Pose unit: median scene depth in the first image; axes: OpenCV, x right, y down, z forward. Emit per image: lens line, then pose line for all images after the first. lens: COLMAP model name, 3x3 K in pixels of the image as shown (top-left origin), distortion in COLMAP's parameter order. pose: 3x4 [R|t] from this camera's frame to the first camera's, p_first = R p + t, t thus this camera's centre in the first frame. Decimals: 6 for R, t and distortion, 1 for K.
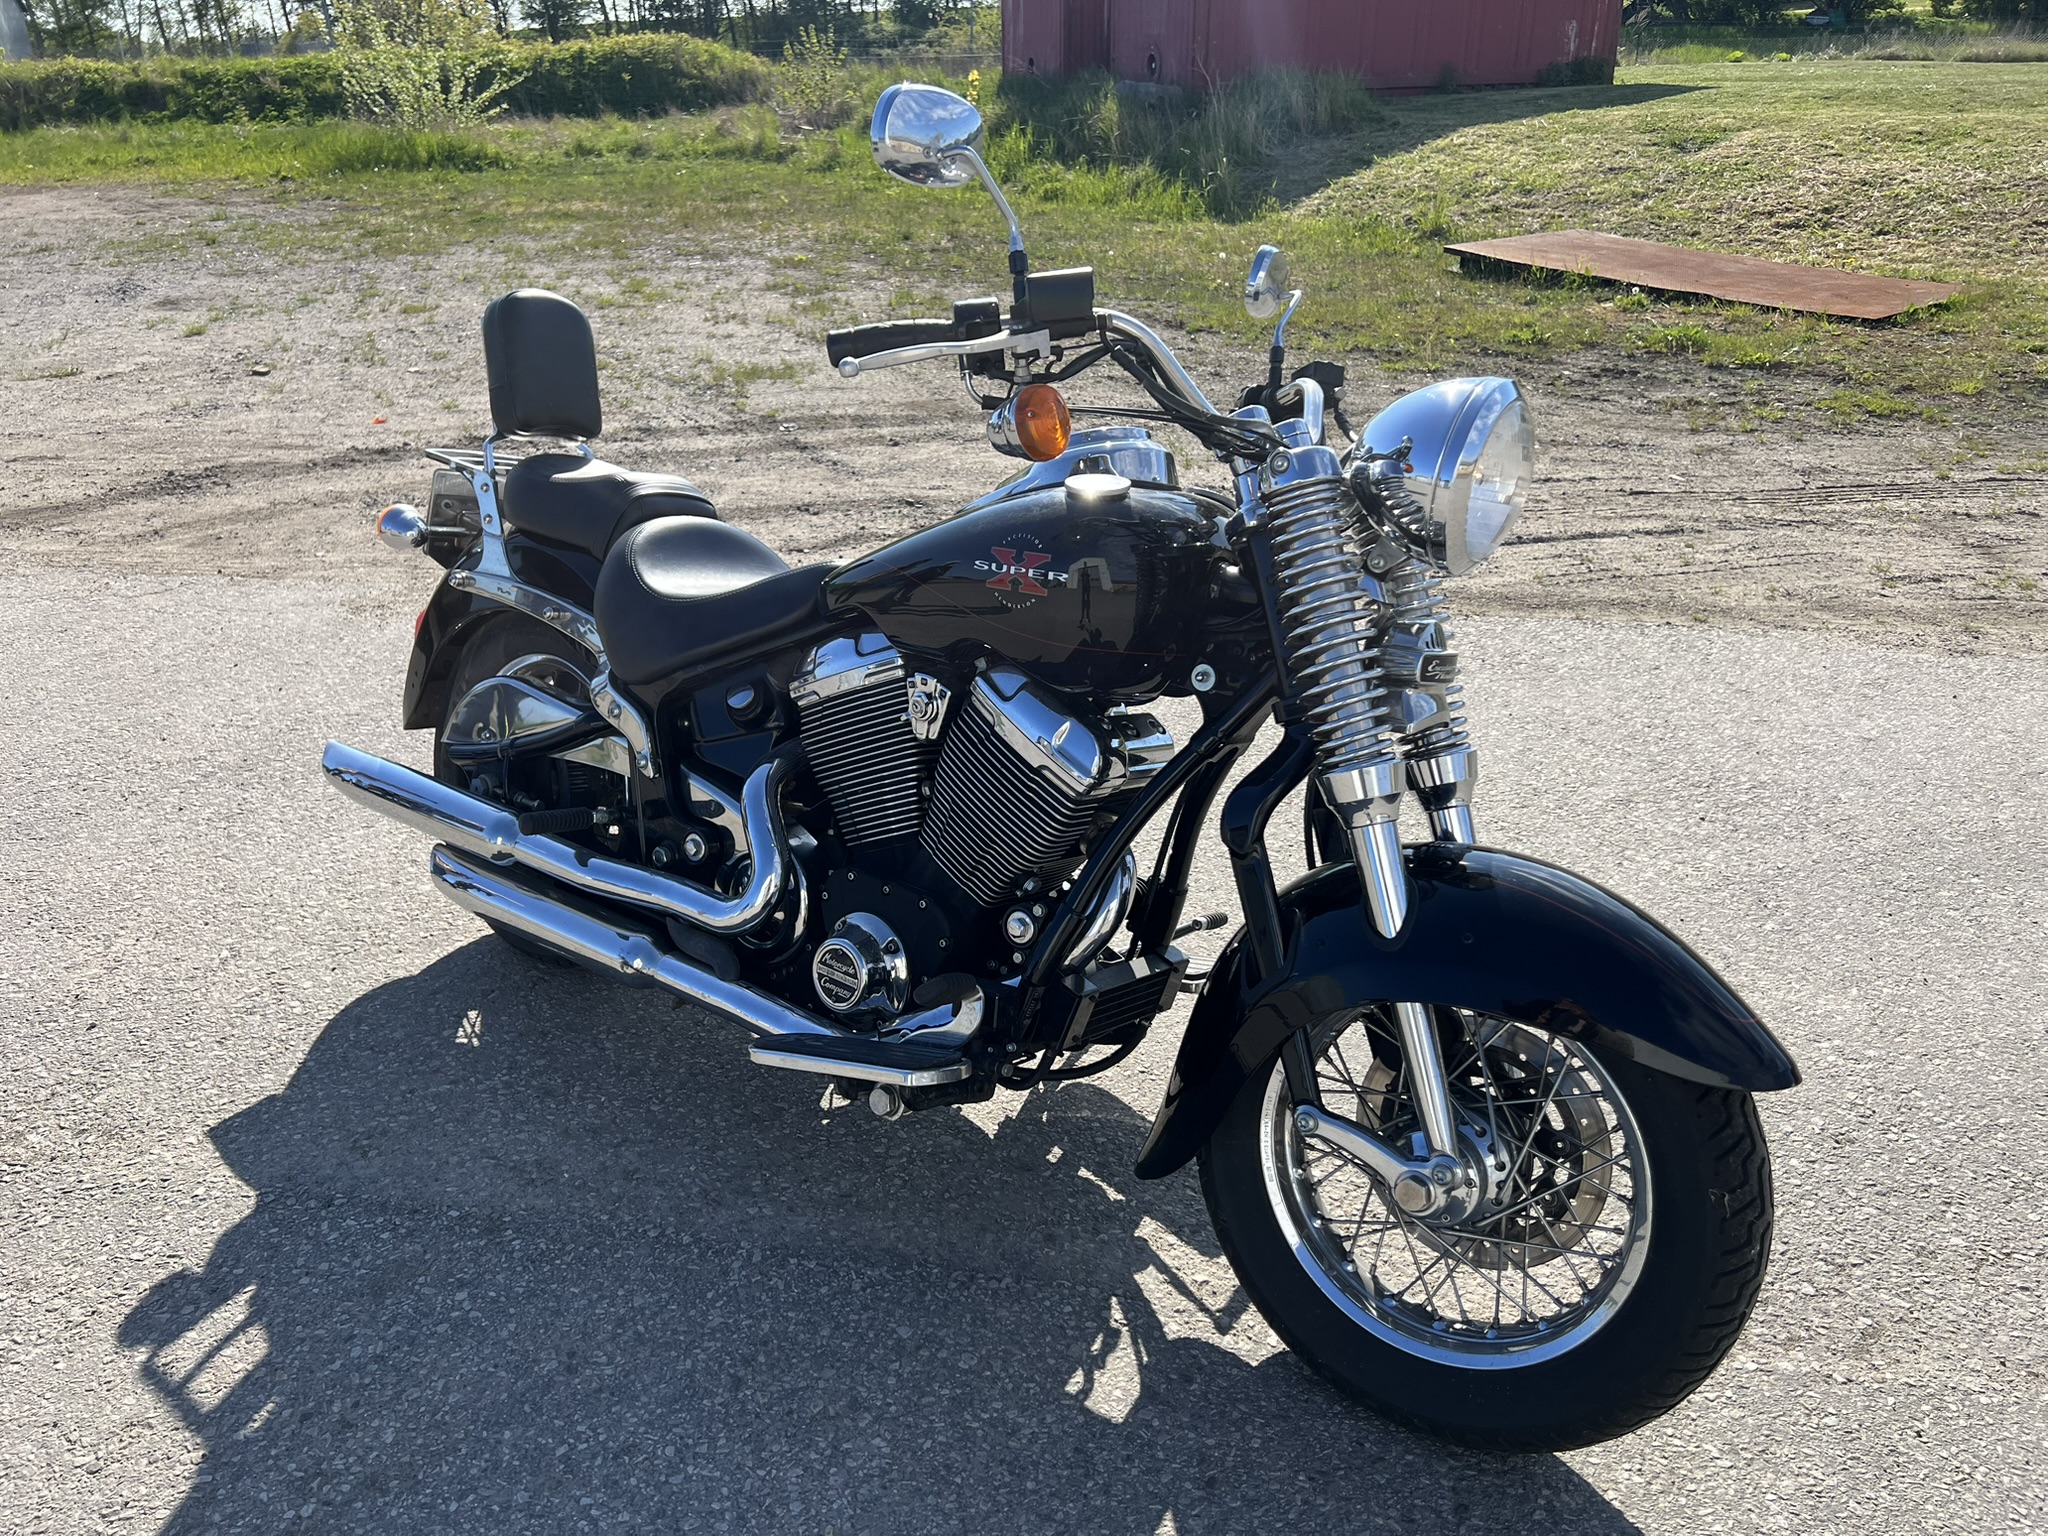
lens RADIAL K [[1529.7, 0, 1011.6], [0, 1529.7, 764.1], [0, 0, 1]] dist [0.041596, -0.045051]
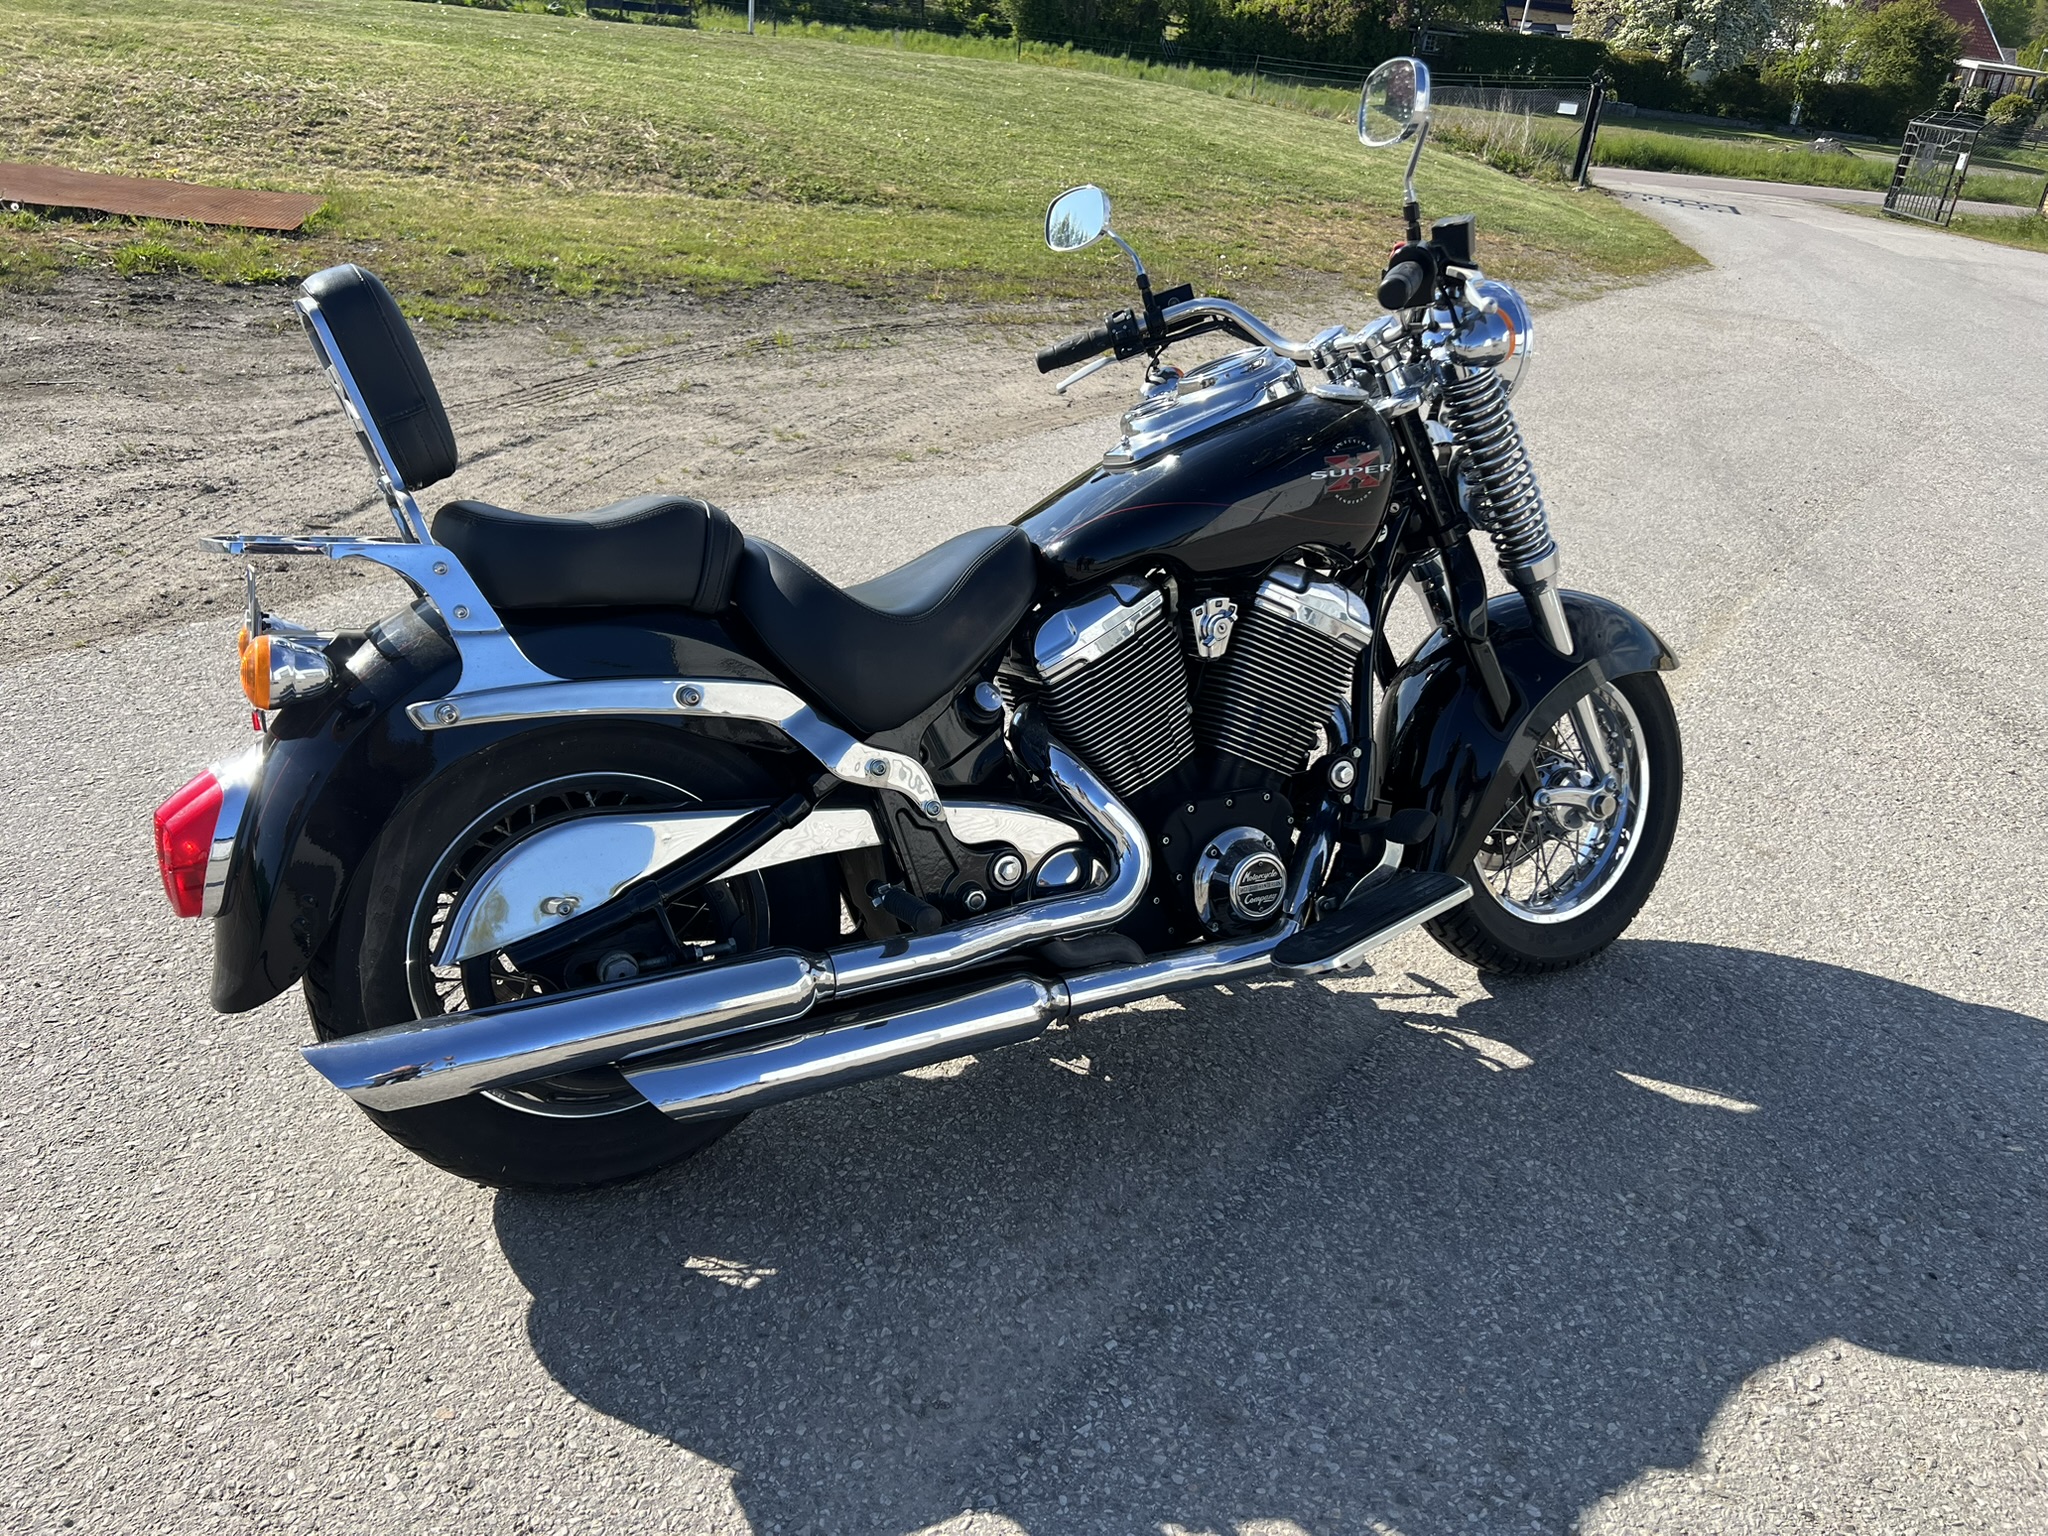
lens RADIAL K [[1525.0, 0, 1005.2], [0, 1525.0, 764.9], [0, 0, 1]] dist [0.045094, -0.051275]
pose [[0.419855, -0.332786, 0.844379, -0.908108], [0.283861, 0.931826, 0.226105, -0.199142], [-0.862058, 0.144755, 0.485697, 0.533923]]
